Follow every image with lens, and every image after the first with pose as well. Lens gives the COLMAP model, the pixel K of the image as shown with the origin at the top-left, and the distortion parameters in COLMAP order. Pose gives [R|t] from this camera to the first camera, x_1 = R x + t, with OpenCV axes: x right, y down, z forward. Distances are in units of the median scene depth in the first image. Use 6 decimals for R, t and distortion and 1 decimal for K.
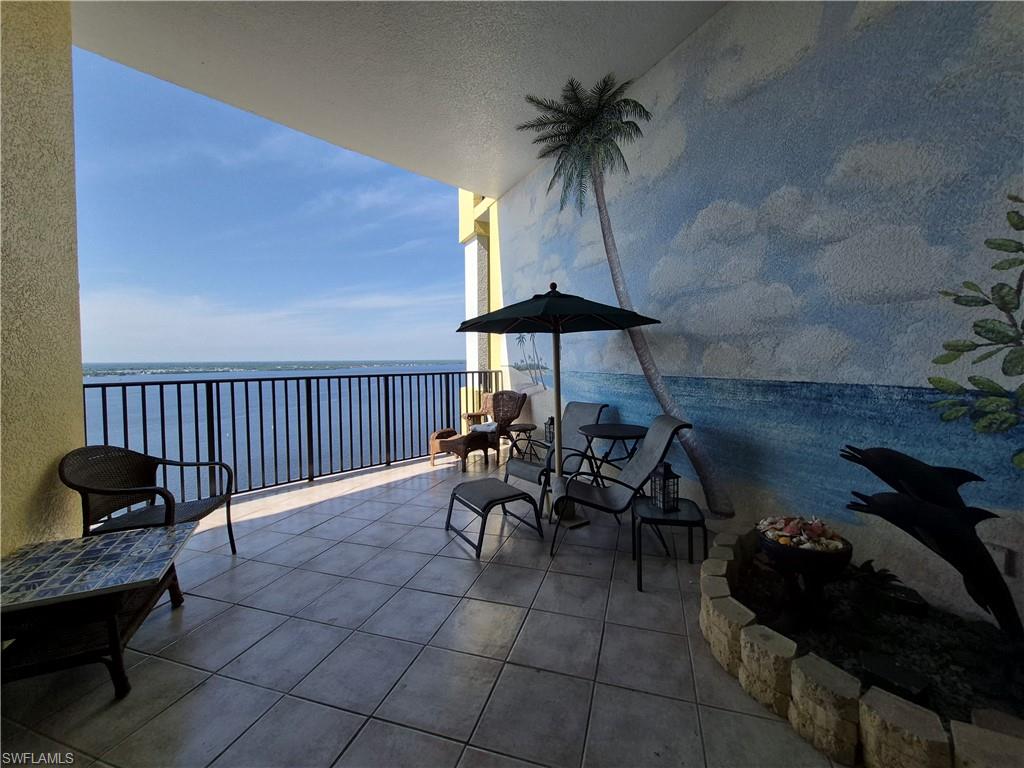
lens RADIAL K [[402.1, 0, 529.4], [0, 402.1, 371.0], [0, 0, 1]] dist [0.009439, -0.000462]
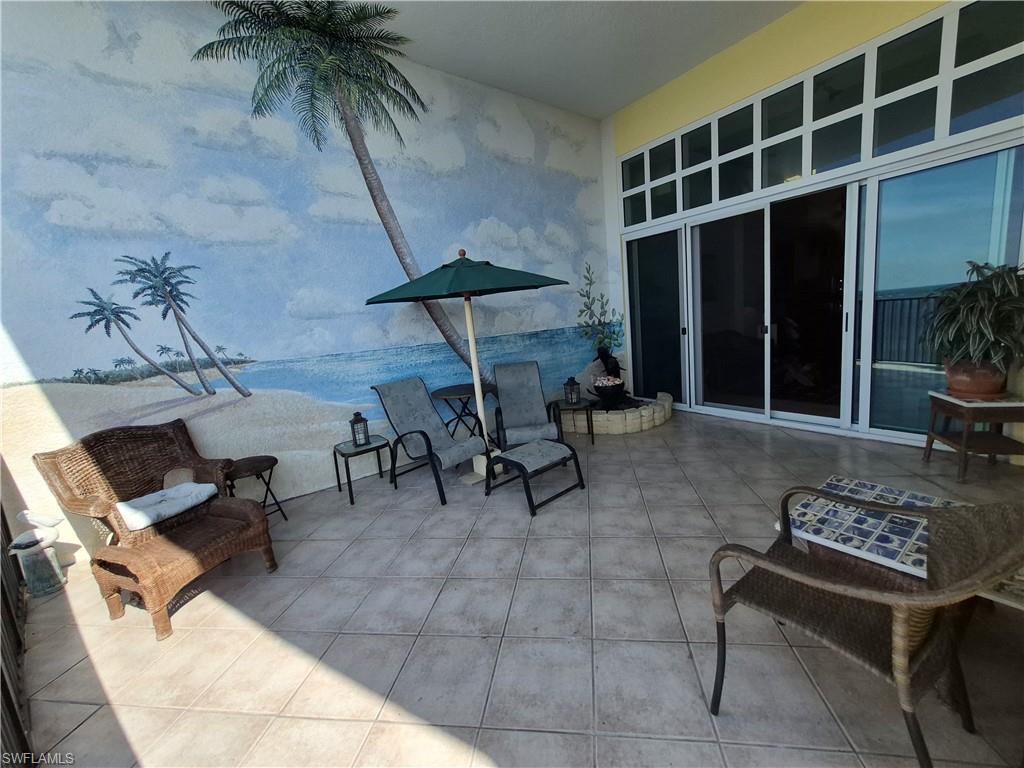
lens RADIAL K [[399.8, 0, 530.4], [0, 399.8, 371.3], [0, 0, 1]] dist [0.009978, -0.004339]
pose [[-0.156724, -0.121233, 0.980173, -1.210528], [0.112900, 0.983733, 0.139726, -0.054596], [-0.981168, 0.132560, -0.140488, 1.273672]]
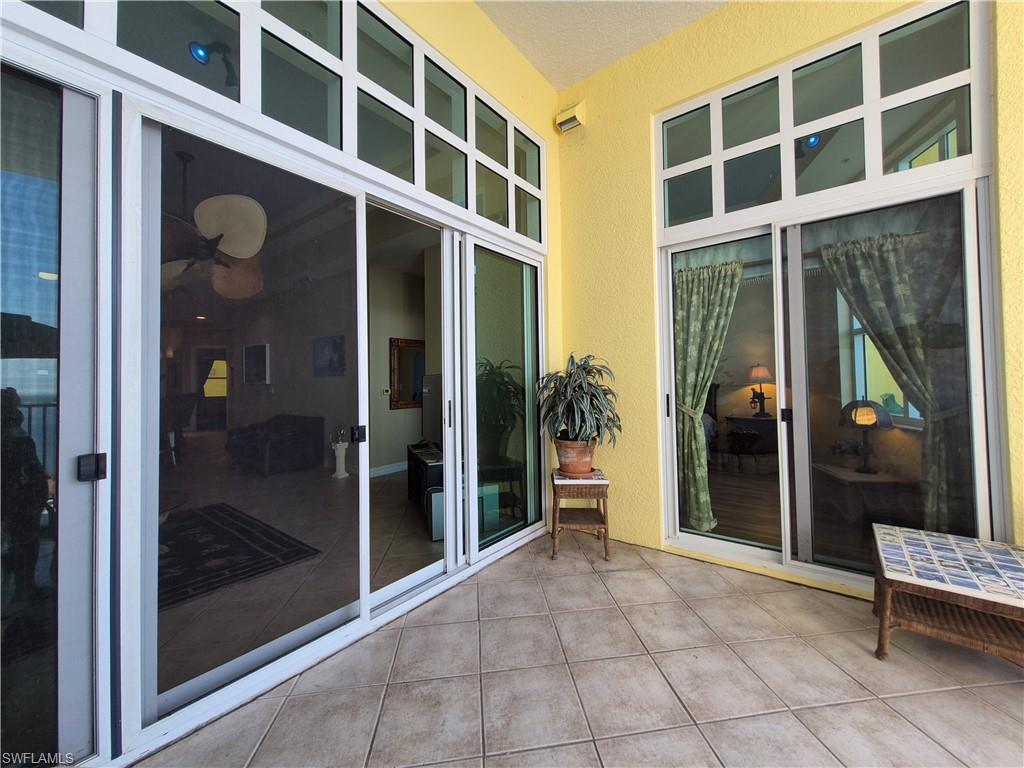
lens RADIAL K [[400.2, 0, 527.9], [0, 400.2, 371.9], [0, 0, 1]] dist [0.007904, 0.000369]
pose [[-0.907289, 0.011491, -0.420351, 0.204419], [0.008529, 0.999924, 0.008926, -0.015999], [0.420422, 0.004514, -0.907317, 0.969165]]
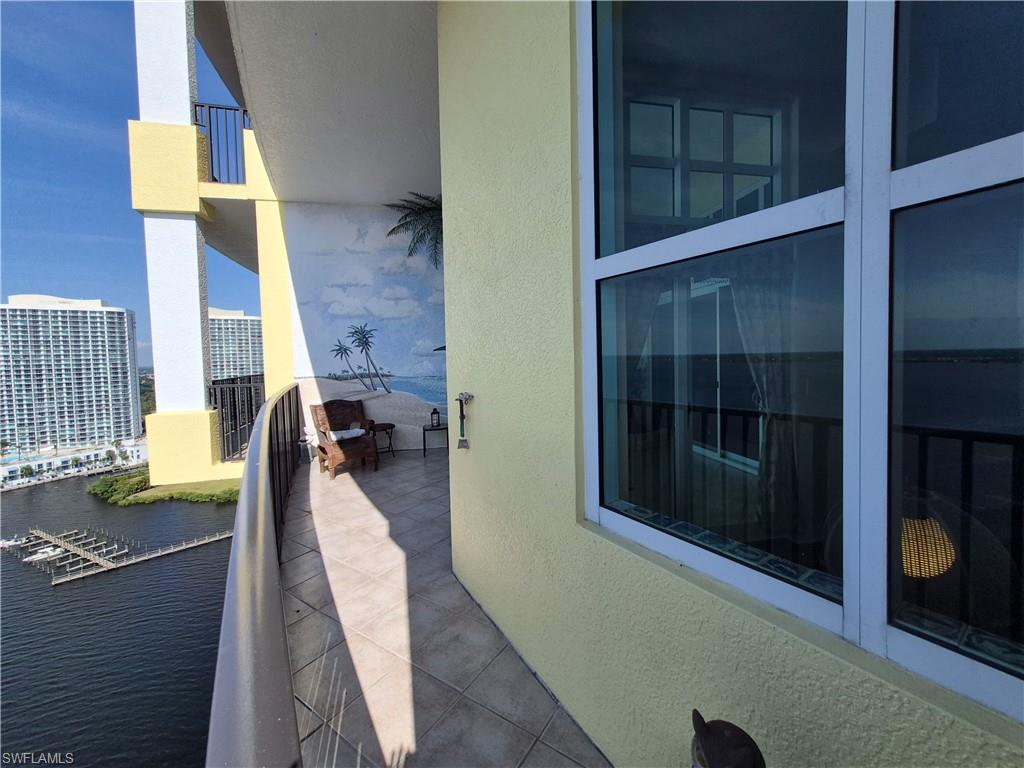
lens RADIAL K [[399.8, 0, 530.4], [0, 399.8, 371.3], [0, 0, 1]] dist [0.009978, -0.004339]
pose [[0.291875, -0.037102, 0.955736, -1.934487], [0.053849, 0.998300, 0.022309, -0.047261], [-0.954939, 0.044954, 0.293377, 0.444921]]
